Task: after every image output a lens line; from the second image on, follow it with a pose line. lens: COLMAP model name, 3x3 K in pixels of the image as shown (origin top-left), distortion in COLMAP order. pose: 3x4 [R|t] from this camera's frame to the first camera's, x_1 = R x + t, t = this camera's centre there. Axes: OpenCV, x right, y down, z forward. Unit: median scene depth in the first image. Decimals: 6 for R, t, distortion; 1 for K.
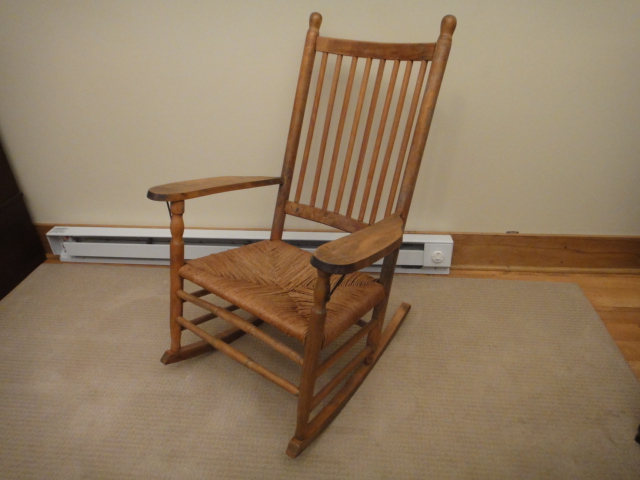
lens RADIAL K [[480.1, 0, 320.0], [0, 480.1, 240.0], [0, 0, 1]] dist [0.016939, 0.005288]
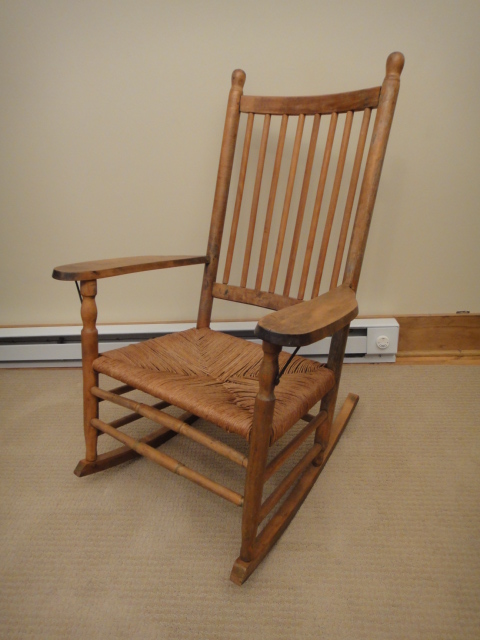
lens RADIAL K [[480.1, 0, 243.1], [0, 480.1, 322.5], [0, 0, 1]] dist [0.016939, 0.005288]
pose [[0.998991, -0.043135, 0.012518, -0.033853], [0.043764, 0.997508, -0.055347, 0.048497], [-0.010099, 0.055839, 0.998389, 0.139385]]
